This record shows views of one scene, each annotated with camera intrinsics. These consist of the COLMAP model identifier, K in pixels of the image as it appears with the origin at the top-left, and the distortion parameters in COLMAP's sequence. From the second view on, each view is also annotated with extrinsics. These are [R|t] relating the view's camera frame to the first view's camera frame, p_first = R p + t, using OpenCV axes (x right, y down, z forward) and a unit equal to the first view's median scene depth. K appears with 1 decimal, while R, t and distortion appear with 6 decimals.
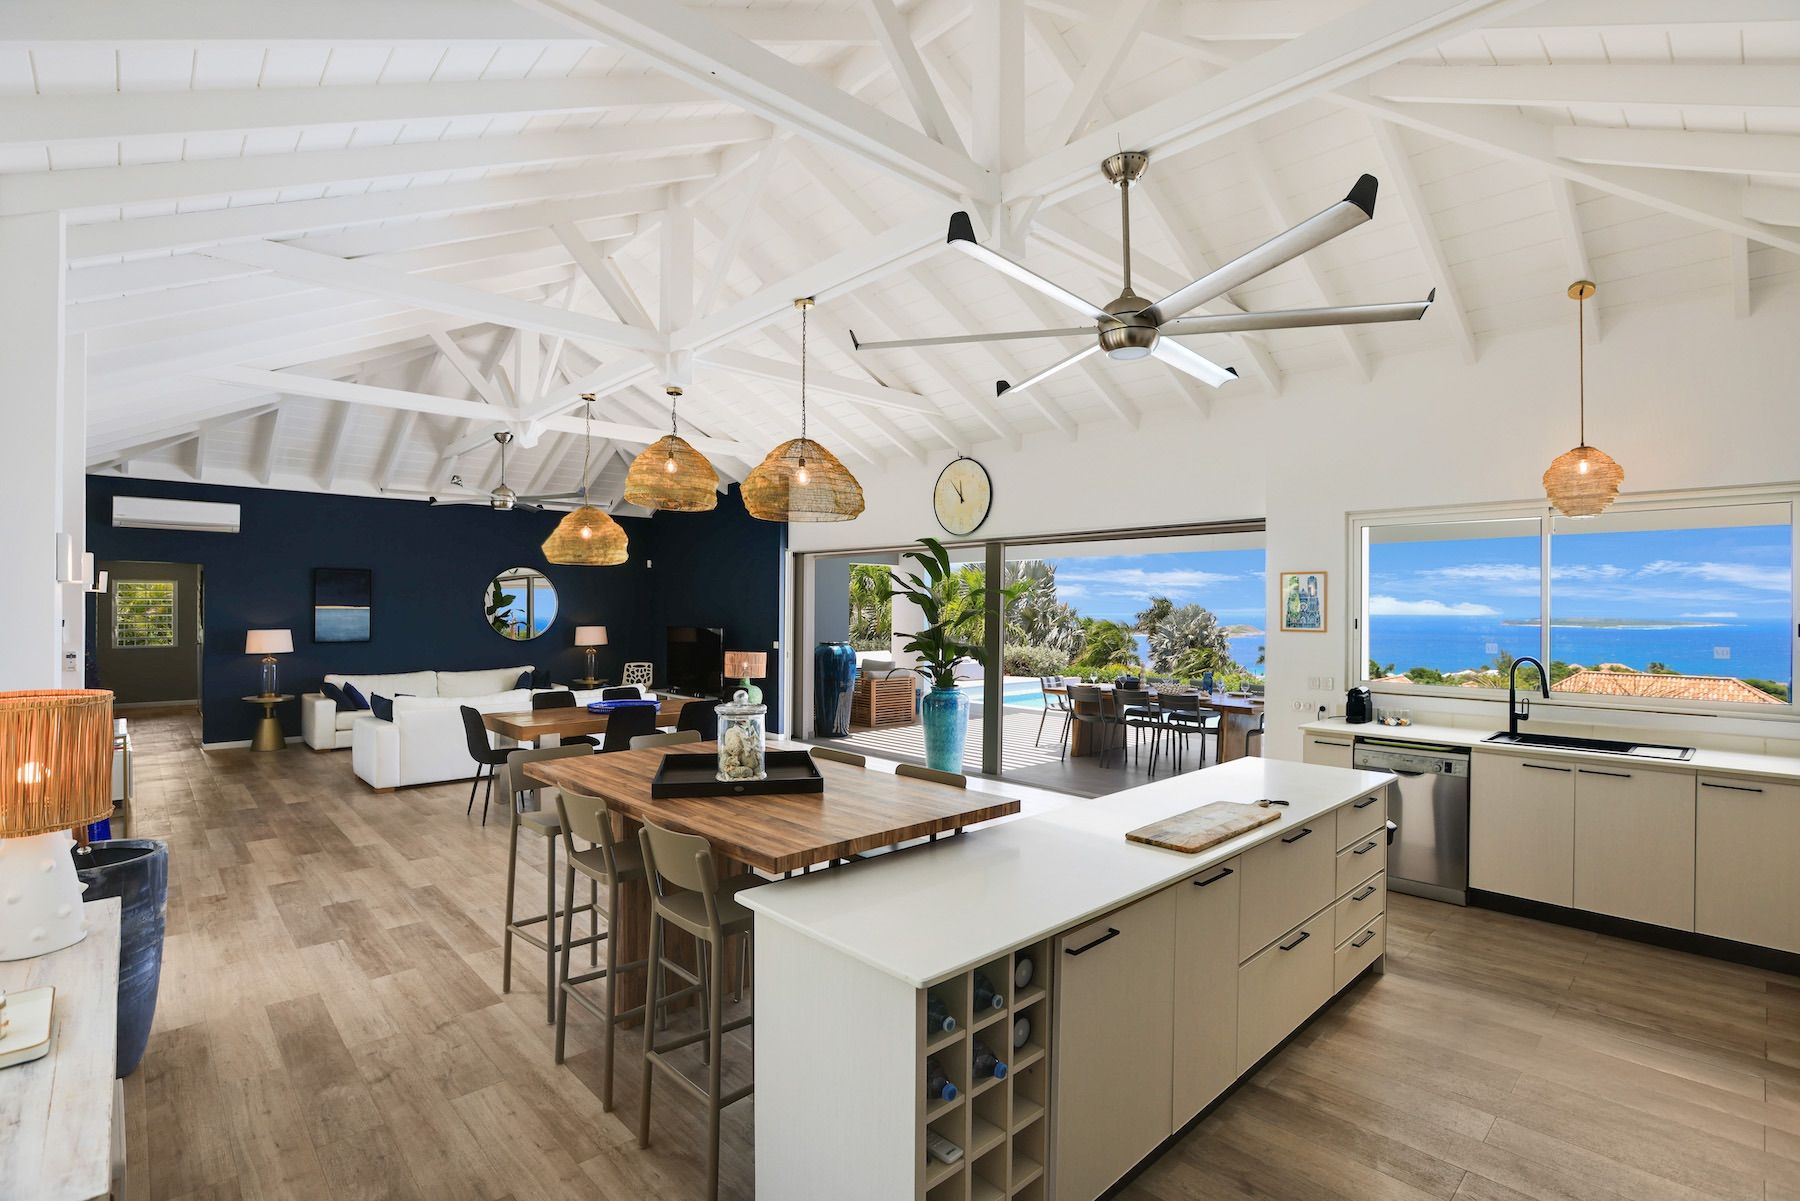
lens RADIAL K [[854.8, 0, 893.8], [0, 854.8, 608.0], [0, 0, 1]] dist [-0.047371, 0.013394]
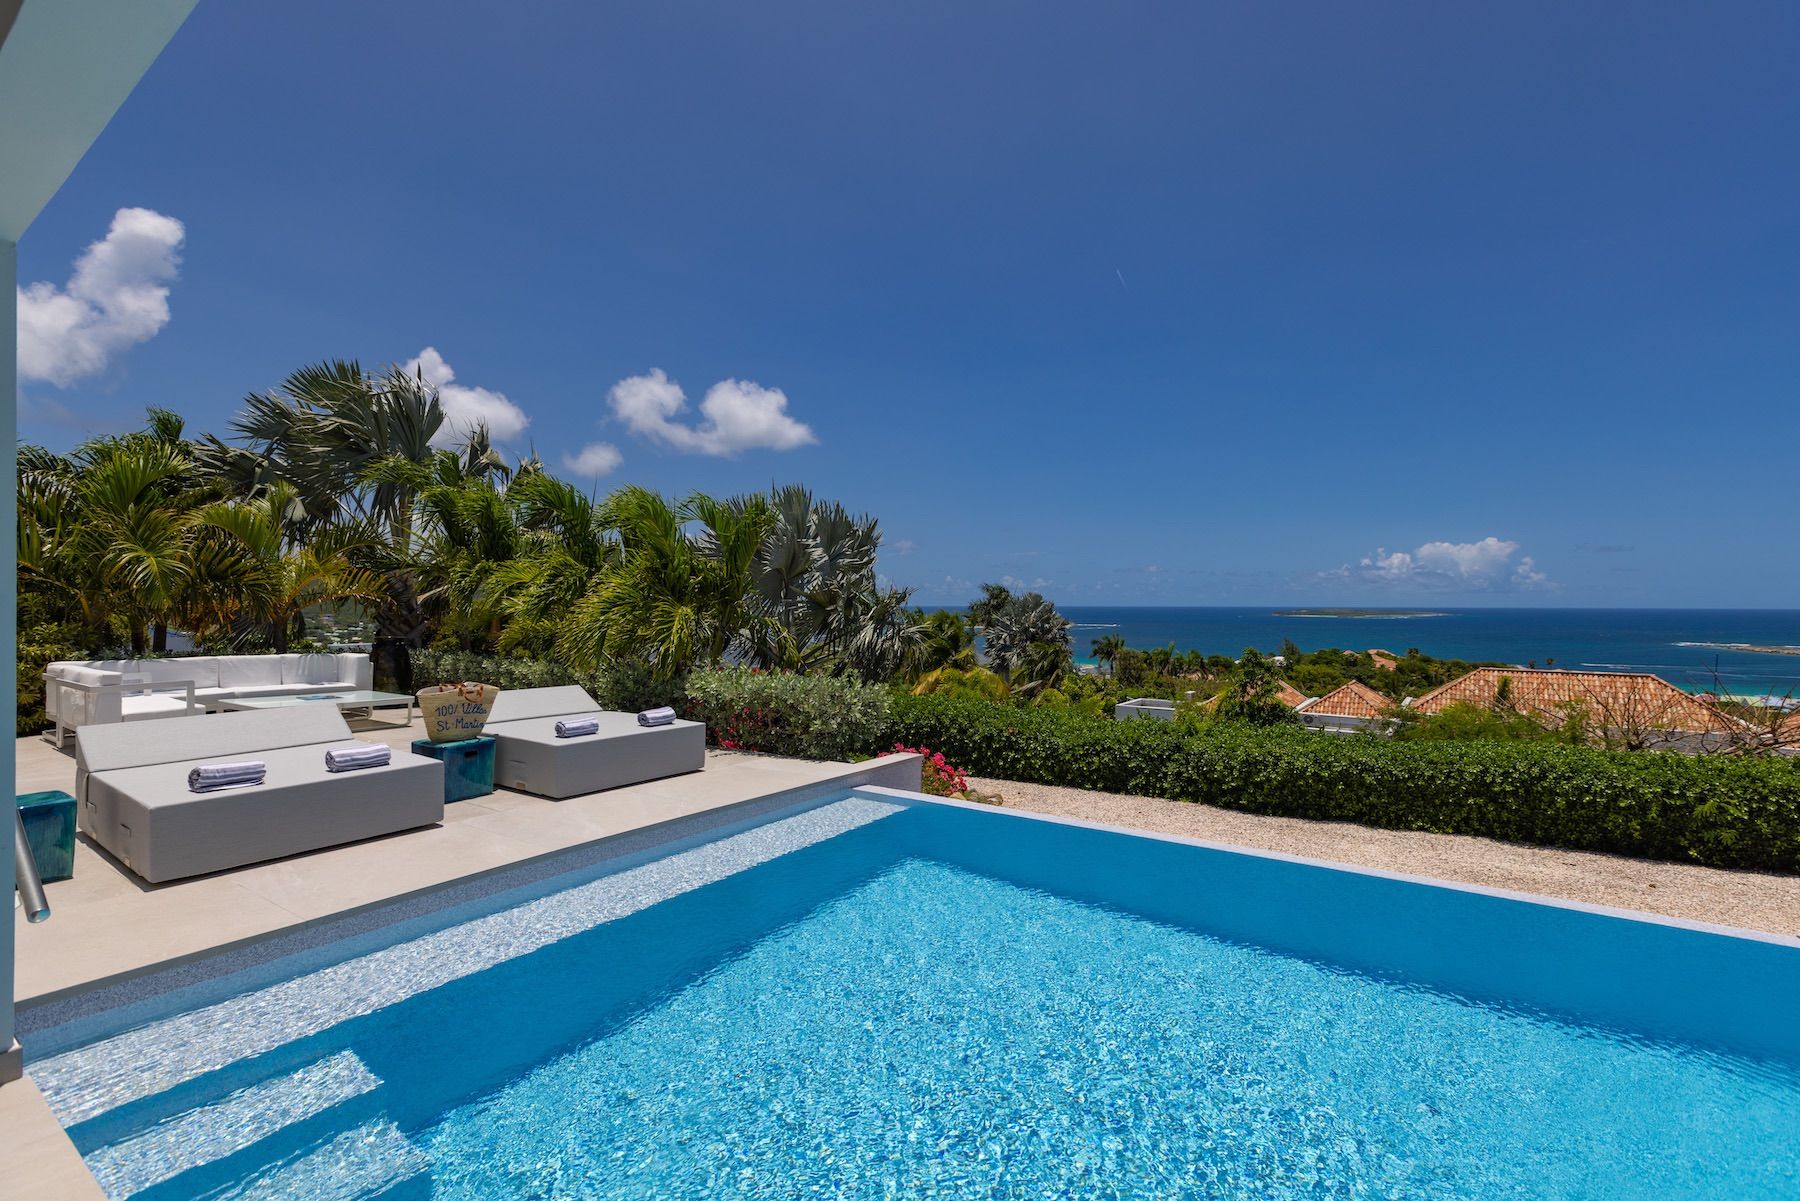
lens RADIAL K [[796.4, 0, 919.0], [0, 796.4, 601.4], [0, 0, 1]] dist [0.013728, 0.000304]
pose [[0.973335, -0.001421, 0.229384, 0.531388], [0.001588, 0.999999, -0.000543, 0.047188], [-0.229383, 0.000893, 0.973336, 2.548714]]
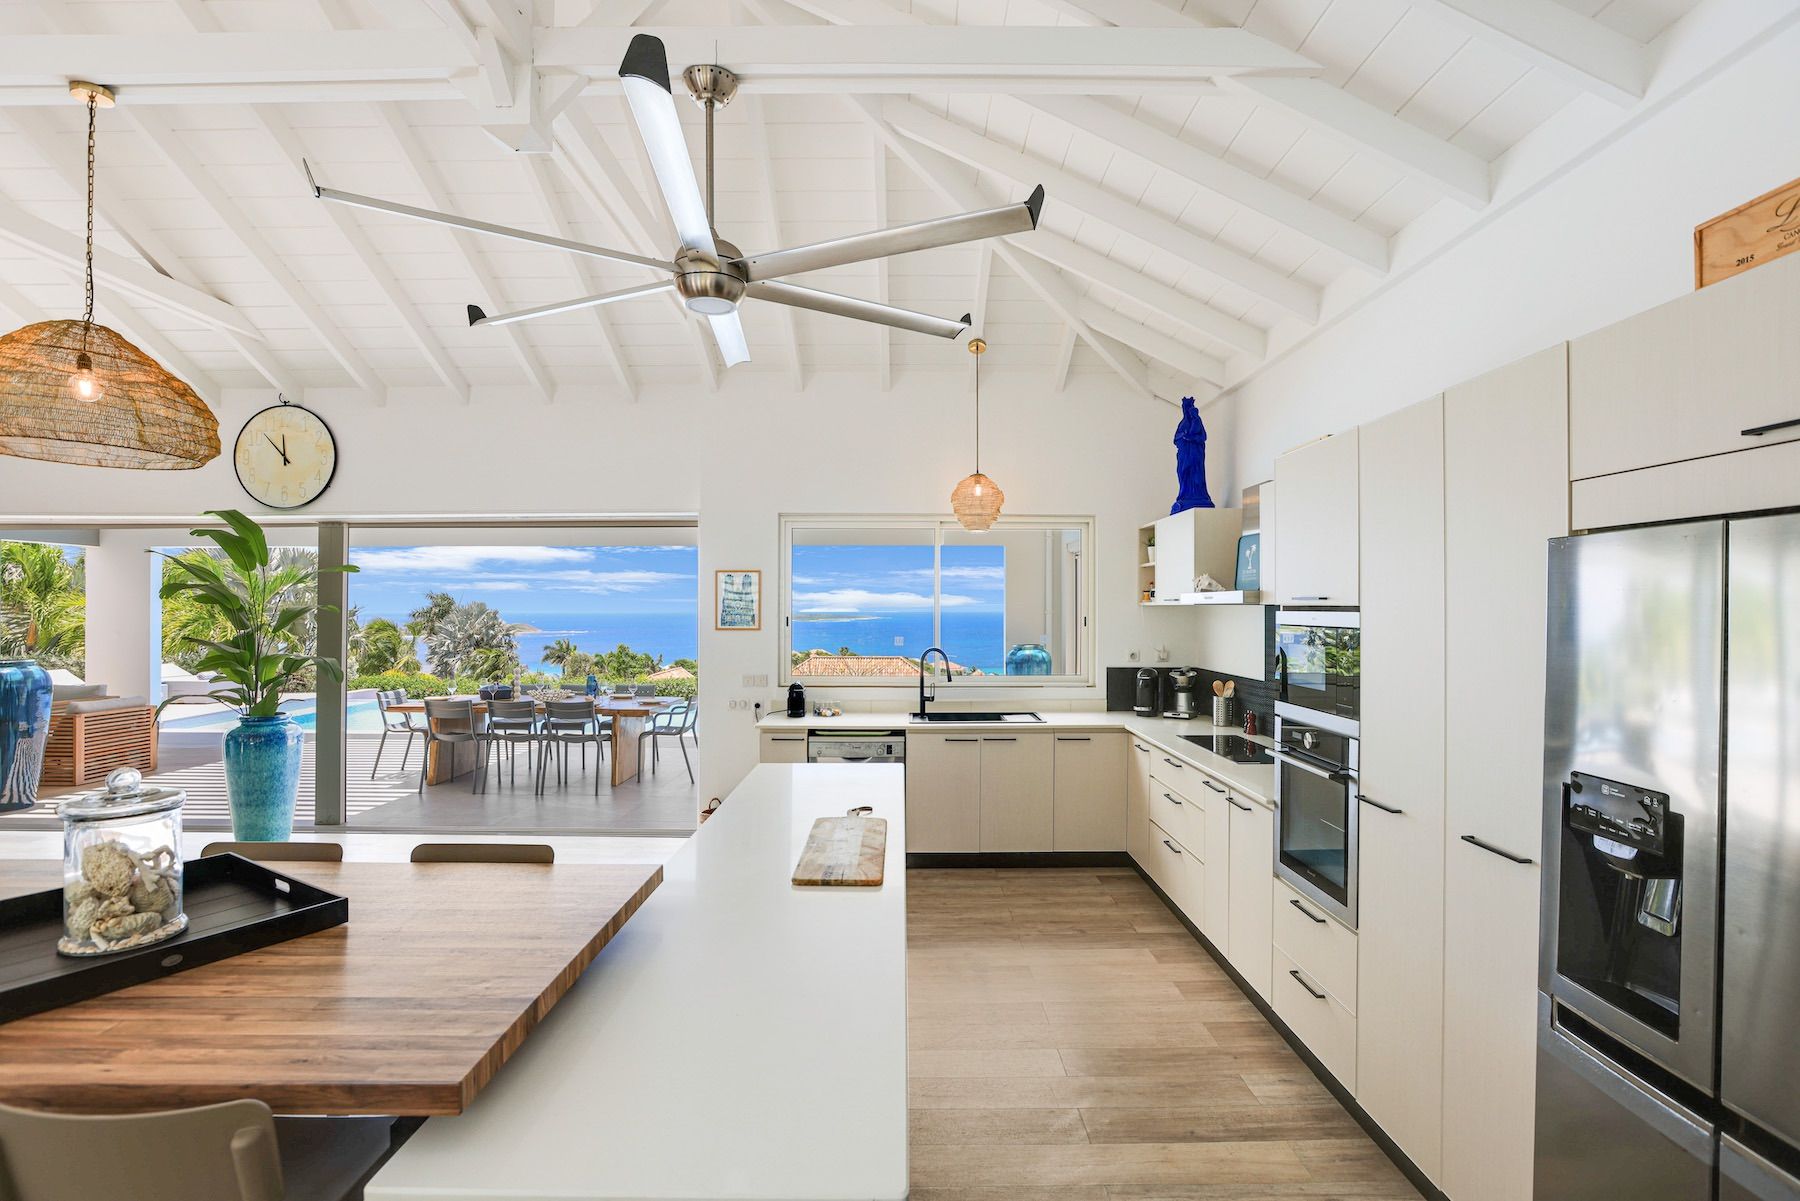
lens RADIAL K [[854.8, 0, 908.5], [0, 854.8, 609.7], [0, 0, 1]] dist [-0.047371, 0.013394]
pose [[0.677453, -0.005371, 0.735546, -0.146498], [0.002040, 0.999983, 0.005423, -0.001441], [-0.735563, -0.002174, 0.677453, 0.197167]]
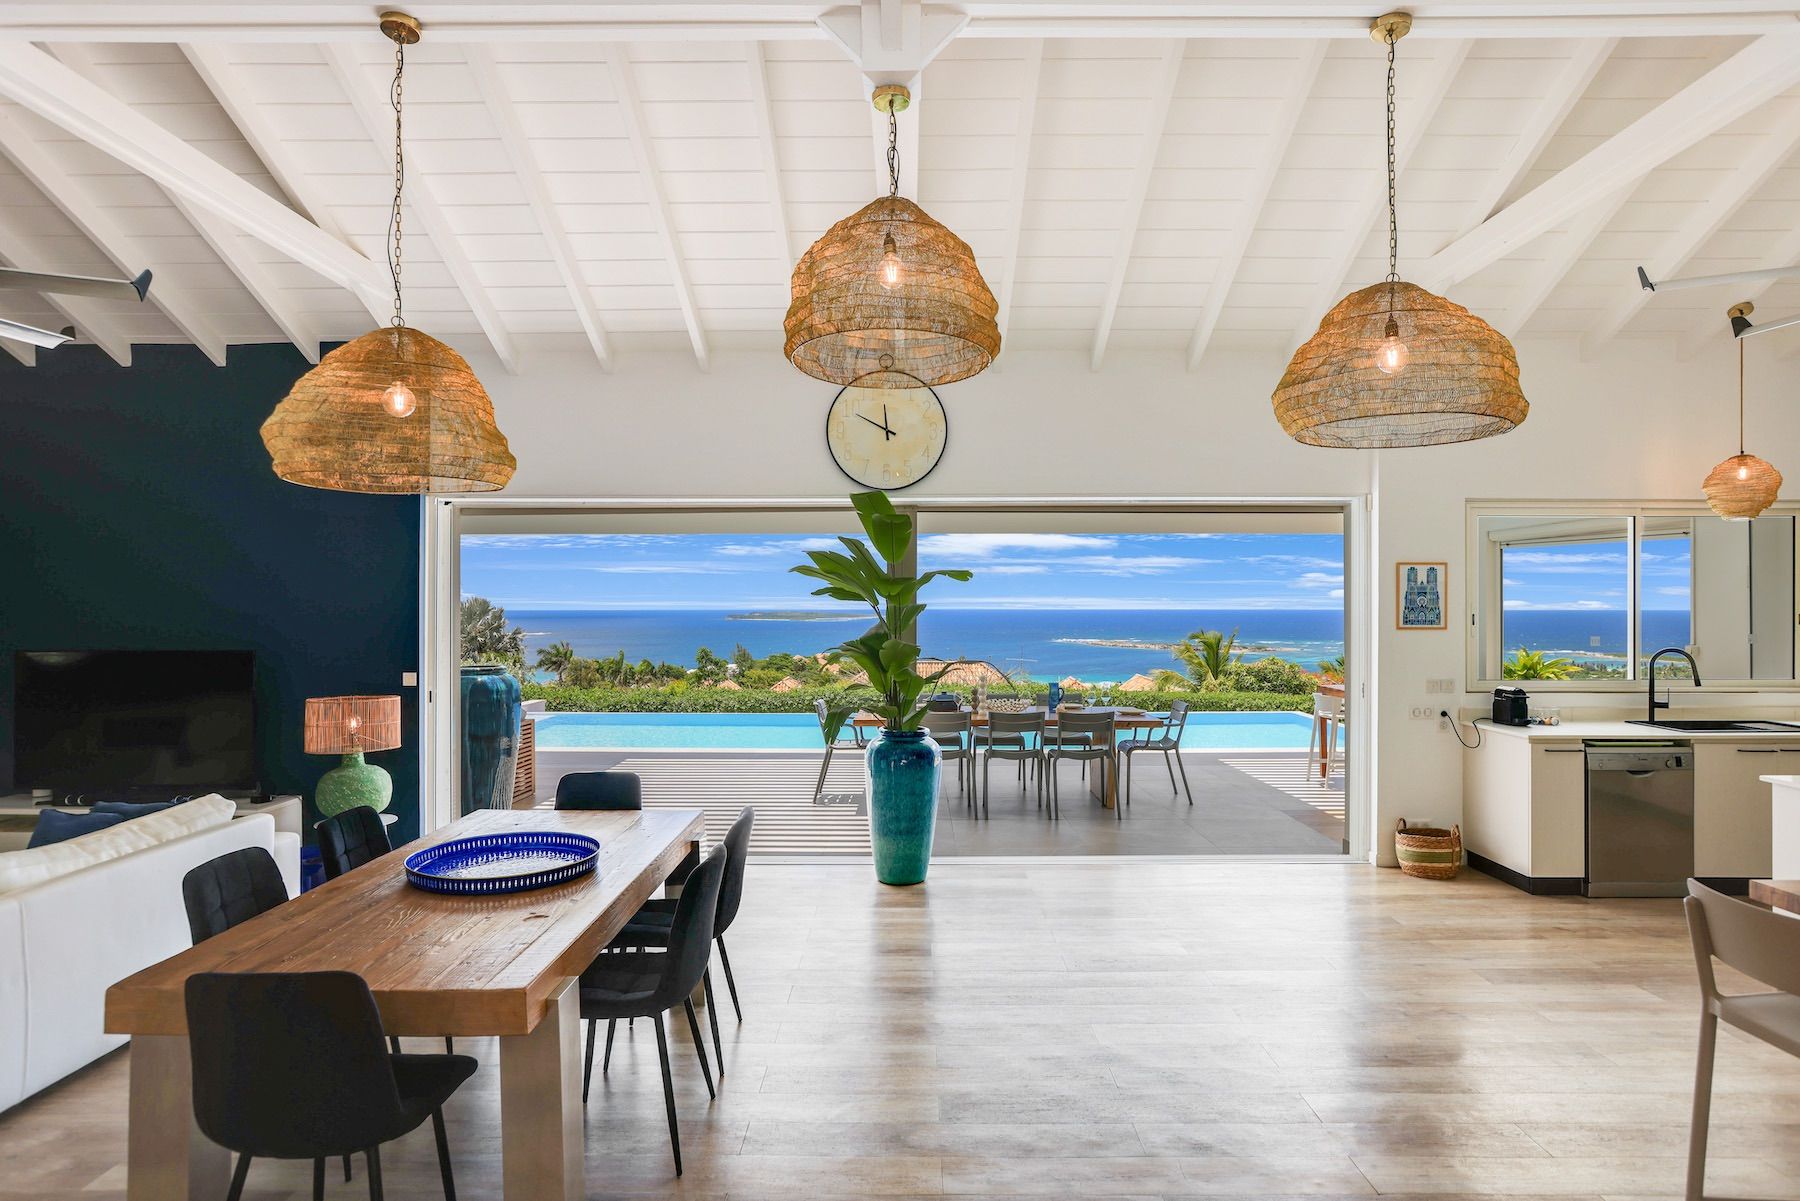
lens RADIAL K [[1002.4, 0, 897.7], [0, 1002.4, 600.2], [0, 0, 1]] dist [-0.025840, 0.001529]
pose [[0.682971, -0.000865, 0.730445, -0.781497], [0.003173, 0.999993, -0.001783, -0.002704], [-0.730439, 0.003535, 0.682969, 0.816847]]
